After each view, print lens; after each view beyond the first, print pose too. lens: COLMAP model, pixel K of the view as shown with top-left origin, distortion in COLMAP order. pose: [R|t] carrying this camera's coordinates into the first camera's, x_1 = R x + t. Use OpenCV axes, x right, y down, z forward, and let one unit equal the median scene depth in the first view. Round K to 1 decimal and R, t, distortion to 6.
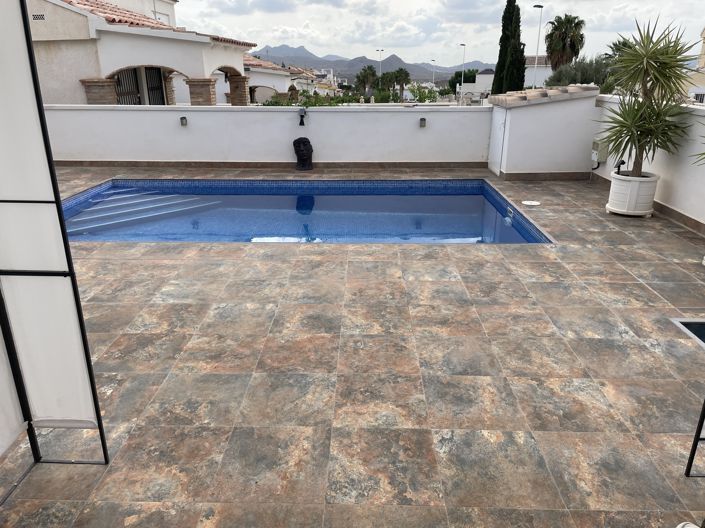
lens RADIAL K [[530.8, 0, 355.0], [0, 530.8, 262.6], [0, 0, 1]] dist [0.087494, -0.107274]
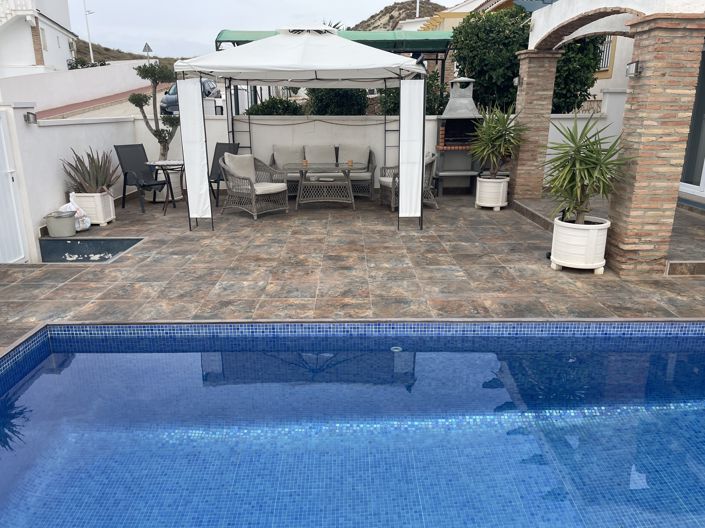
lens RADIAL K [[530.8, 0, 352.5], [0, 530.8, 262.1], [0, 0, 1]] dist [0.087494, -0.107274]
pose [[-0.999606, 0.012599, -0.025065, -0.062164], [-0.004661, 0.806471, 0.591255, -0.680603], [0.027664, 0.591140, -0.806095, 1.892219]]
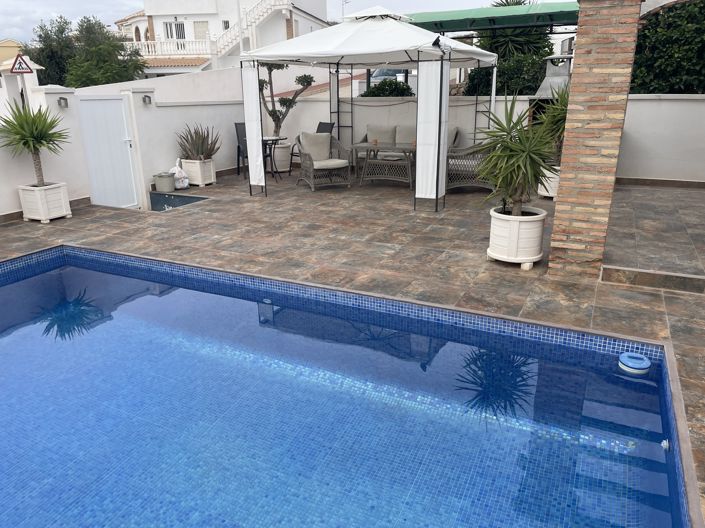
lens RADIAL K [[530.8, 0, 348.7], [0, 530.8, 265.8], [0, 0, 1]] dist [0.087494, -0.107274]
pose [[-0.905197, -0.121144, 0.407361, -0.756721], [0.158873, 0.792564, 0.588729, -0.678054], [-0.394180, 0.597634, -0.698180, 1.880384]]
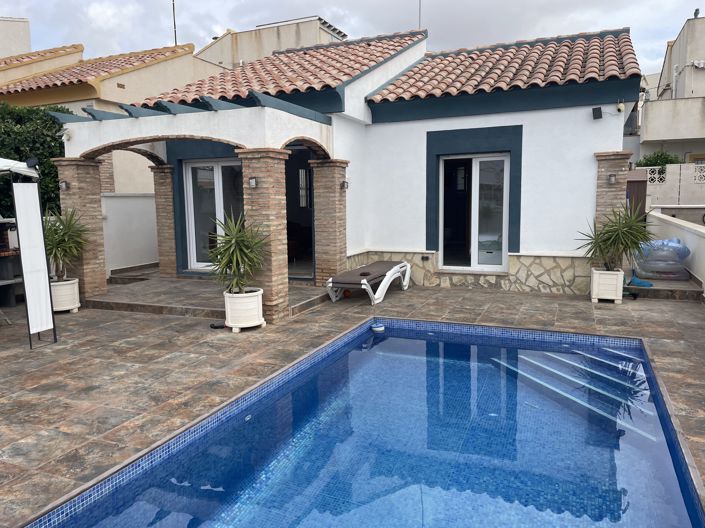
lens RADIAL K [[530.8, 0, 345.6], [0, 530.8, 262.7], [0, 0, 1]] dist [0.087494, -0.107274]
pose [[-0.388566, 0.122720, -0.913212, 0.696177], [-0.293231, 0.923096, 0.248816, -0.602135], [0.873517, 0.364464, -0.322698, 1.620048]]
